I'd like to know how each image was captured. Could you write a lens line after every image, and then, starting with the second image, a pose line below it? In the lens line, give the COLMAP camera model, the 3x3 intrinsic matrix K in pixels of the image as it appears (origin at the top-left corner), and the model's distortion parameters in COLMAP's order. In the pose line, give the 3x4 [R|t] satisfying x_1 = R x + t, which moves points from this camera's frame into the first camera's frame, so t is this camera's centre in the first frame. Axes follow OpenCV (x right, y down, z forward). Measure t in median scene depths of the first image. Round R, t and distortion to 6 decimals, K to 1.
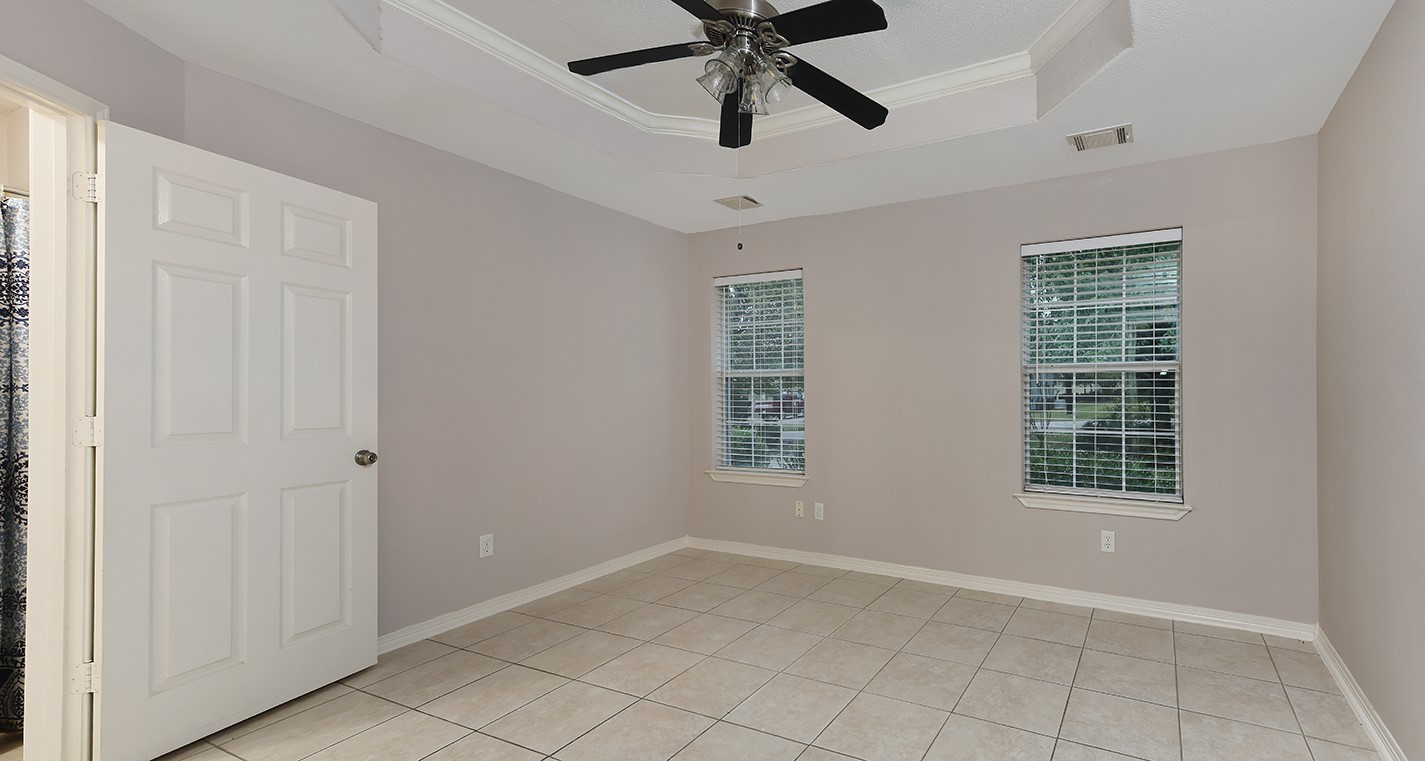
lens RADIAL K [[707.5, 0, 713.7], [0, 707.5, 387.7], [0, 0, 1]] dist [0.044842, 0.000937]
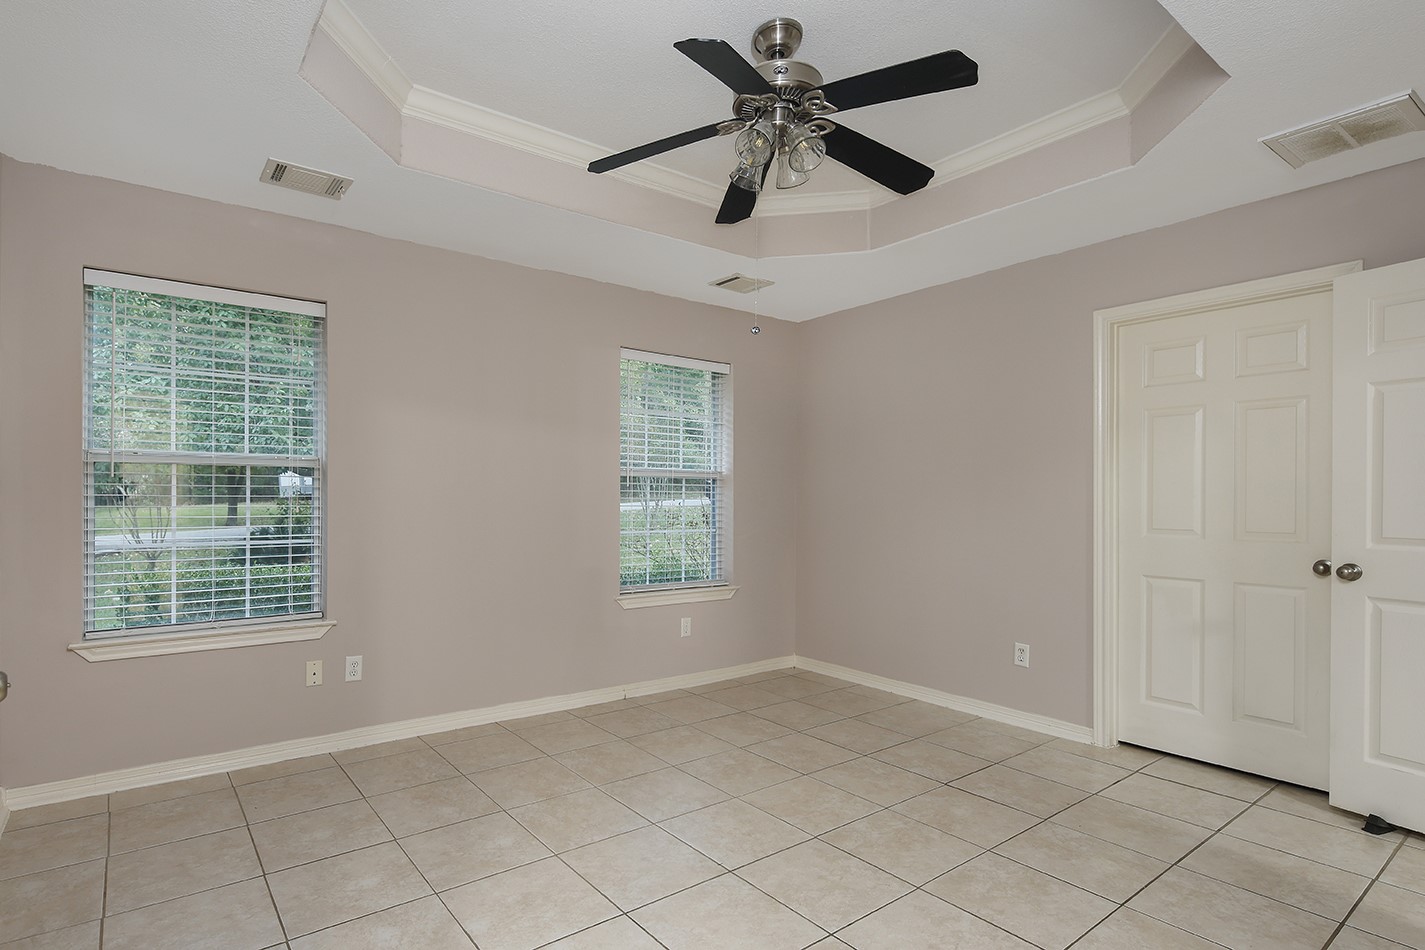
lens RADIAL K [[1011.8, 0, 712.7], [0, 1011.8, 476.2], [0, 0, 1]] dist [0.035989, -0.002107]
pose [[0.192019, 0.020133, 0.981185, -0.724179], [-0.015594, 0.999726, -0.017462, 0.002500], [-0.981267, -0.011948, 0.192280, 0.465523]]
